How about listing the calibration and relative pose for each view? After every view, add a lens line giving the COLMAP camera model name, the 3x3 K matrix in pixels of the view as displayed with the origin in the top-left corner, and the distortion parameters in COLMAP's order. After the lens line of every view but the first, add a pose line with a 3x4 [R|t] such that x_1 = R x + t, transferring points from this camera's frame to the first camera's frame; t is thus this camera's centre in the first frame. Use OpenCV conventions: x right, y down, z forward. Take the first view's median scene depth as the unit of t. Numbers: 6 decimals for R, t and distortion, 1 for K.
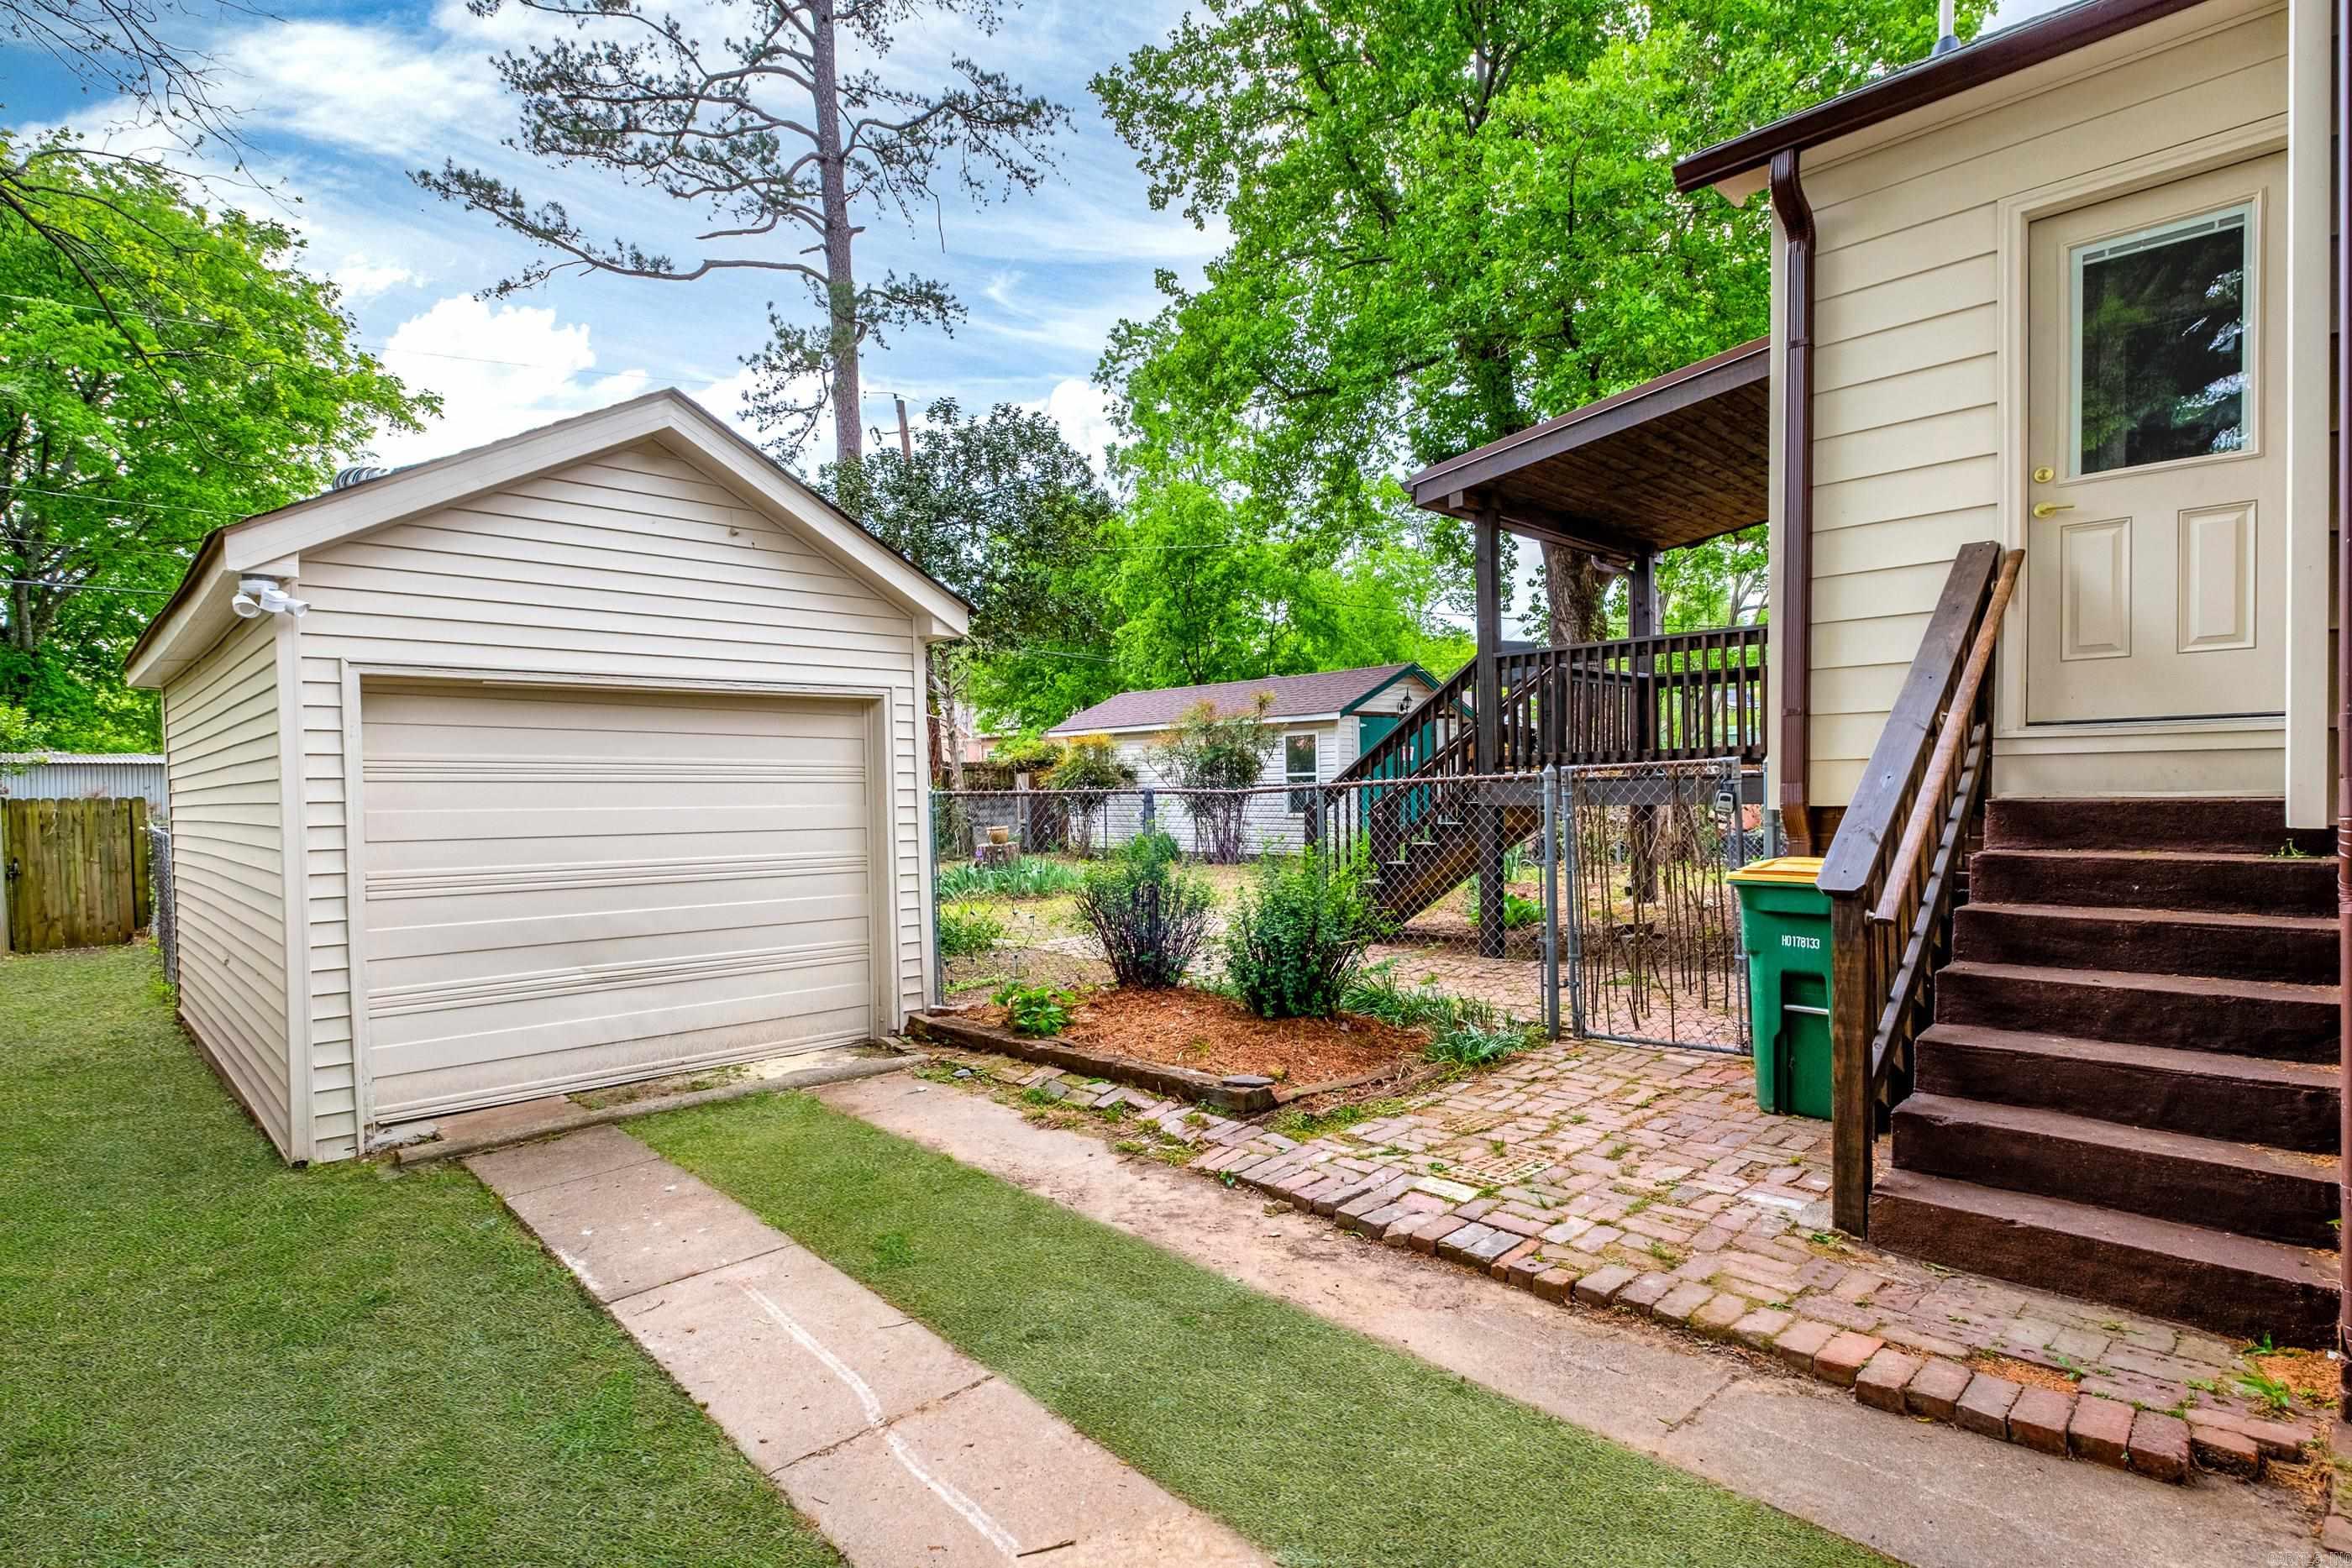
lens RADIAL K [[1227.4, 0, 1172.1], [0, 1227.4, 883.3], [0, 0, 1]] dist [0.051266, 0.000393]
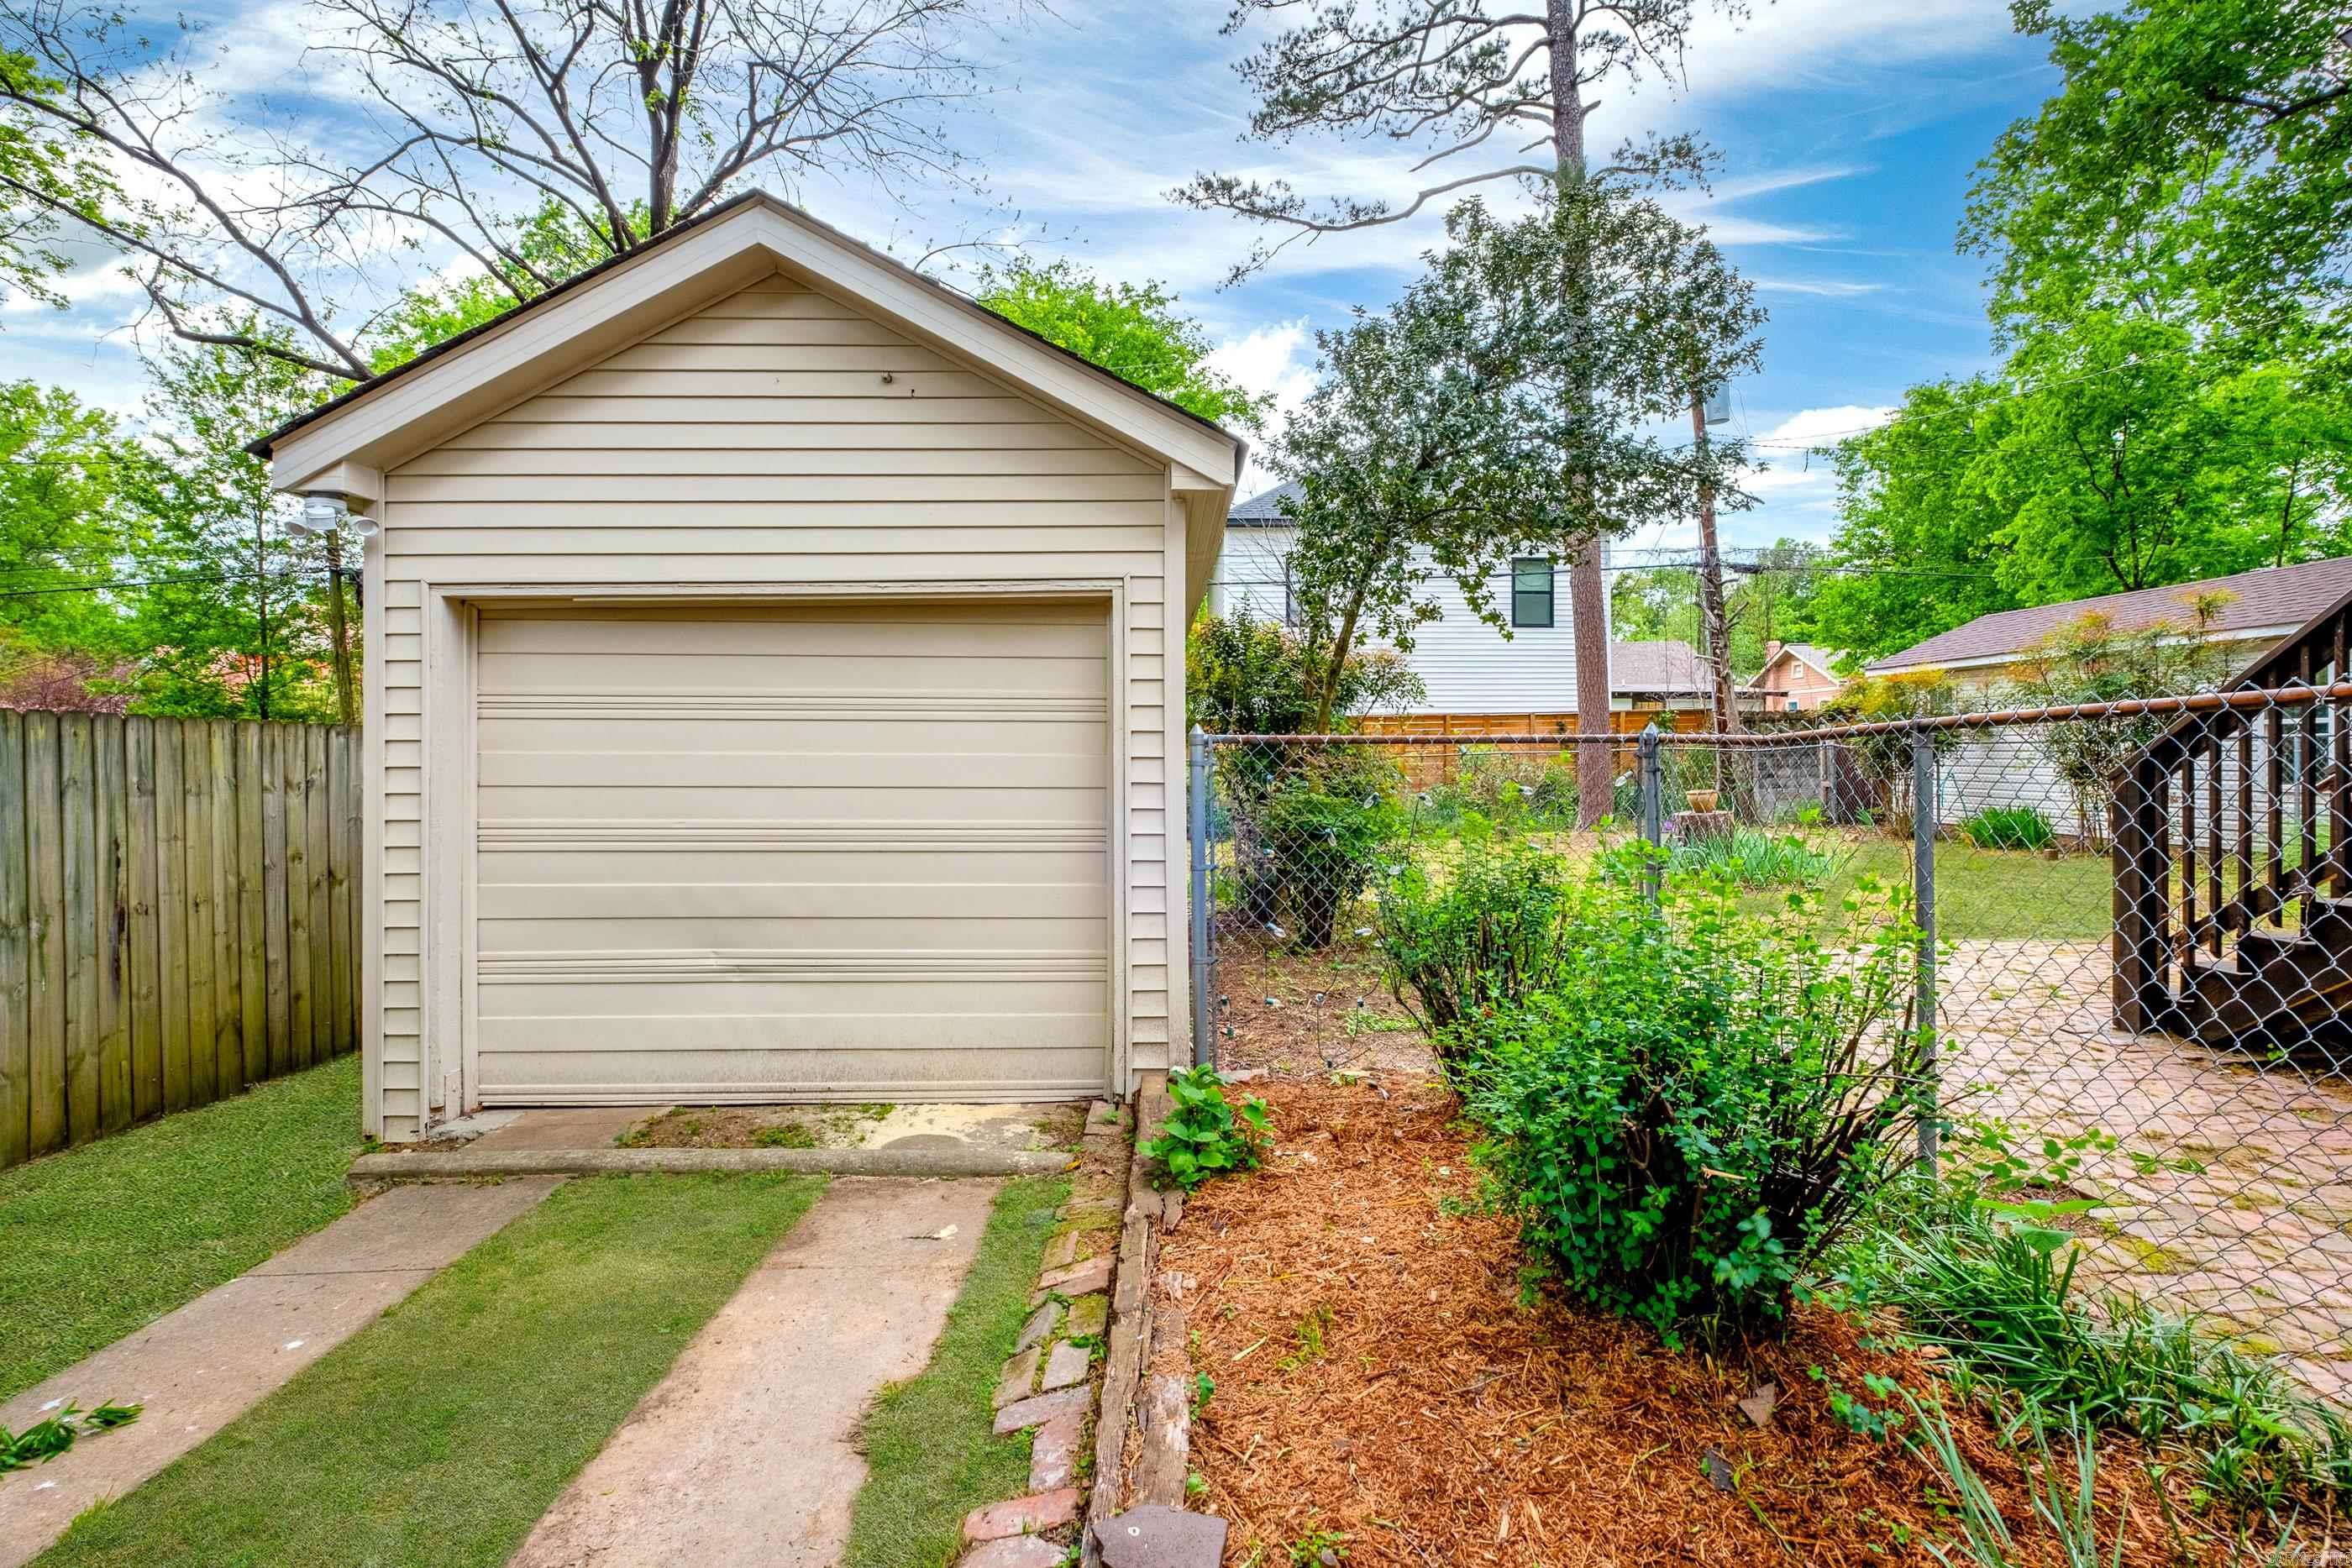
lens RADIAL K [[1137.5, 0, 1176.2], [0, 1137.5, 781.4], [0, 0, 1]] dist [0.001389, 0.000124]
pose [[0.739050, 0.031864, -0.672897, 0.208599], [-0.060065, 0.998019, -0.018711, -0.039891], [0.670968, 0.054246, 0.739499, 0.570835]]
